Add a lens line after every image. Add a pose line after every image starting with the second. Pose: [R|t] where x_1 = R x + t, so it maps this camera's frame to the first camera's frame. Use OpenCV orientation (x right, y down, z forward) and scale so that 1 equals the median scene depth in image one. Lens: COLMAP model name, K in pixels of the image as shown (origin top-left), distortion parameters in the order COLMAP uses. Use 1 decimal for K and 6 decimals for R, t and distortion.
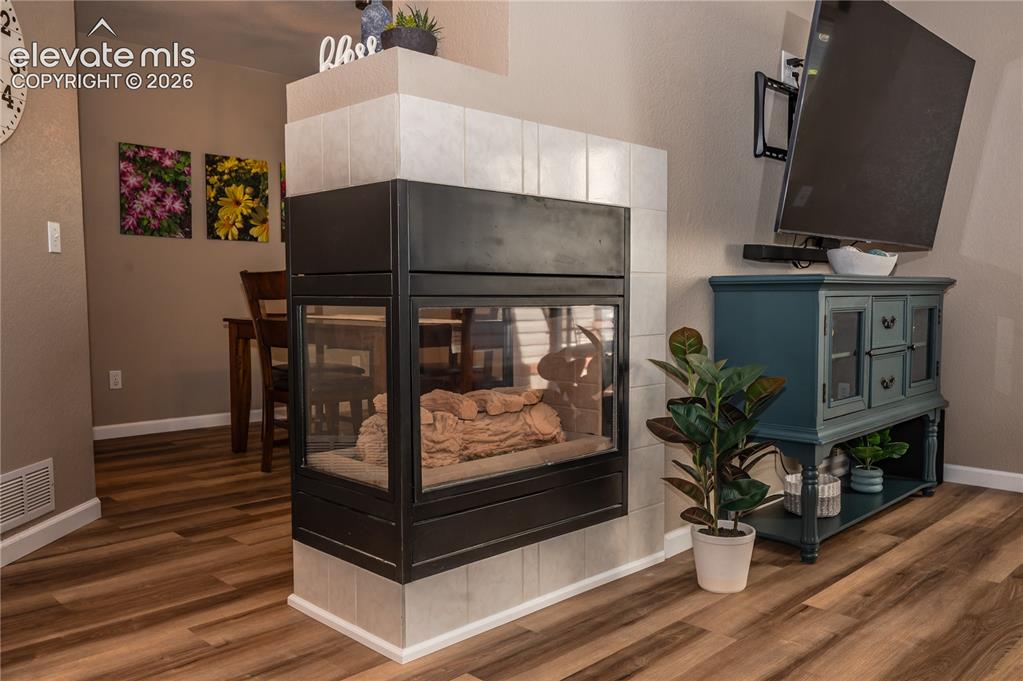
lens RADIAL K [[807.9, 0, 544.1], [0, 807.9, 356.5], [0, 0, 1]] dist [-0.005568, -0.005029]
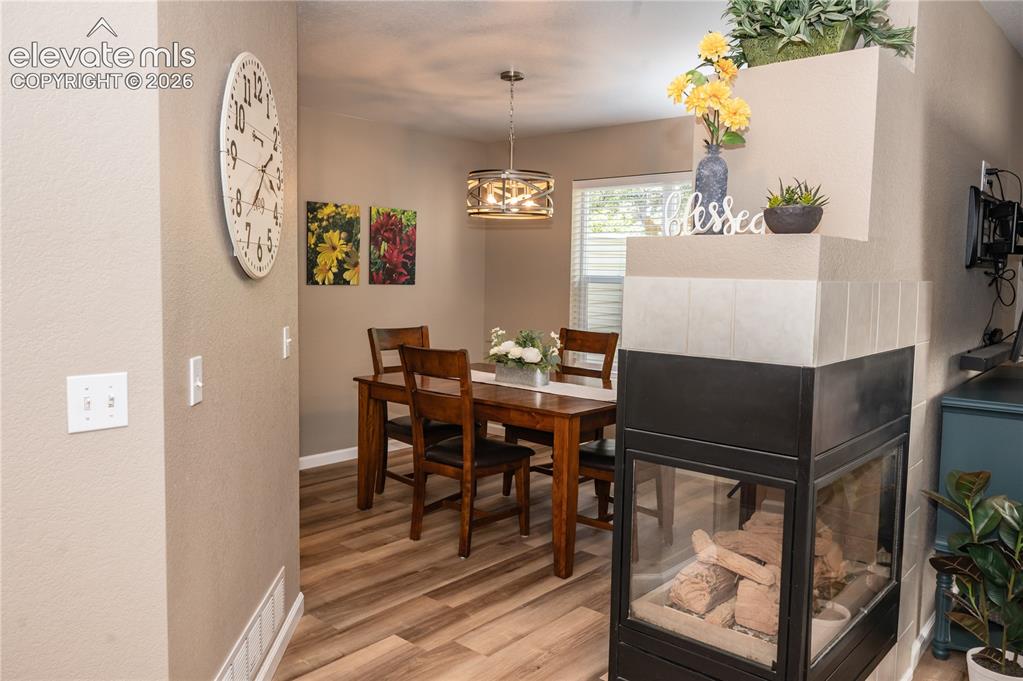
lens RADIAL K [[766.7, 0, 511.5], [0, 766.7, 340.5], [0, 0, 1]] dist [-0.004276, -0.002514]
pose [[0.999017, 0.012981, 0.042393, -0.199682], [-0.013328, 0.999880, 0.007926, -0.086447], [-0.042285, -0.008483, 0.999070, 0.027647]]
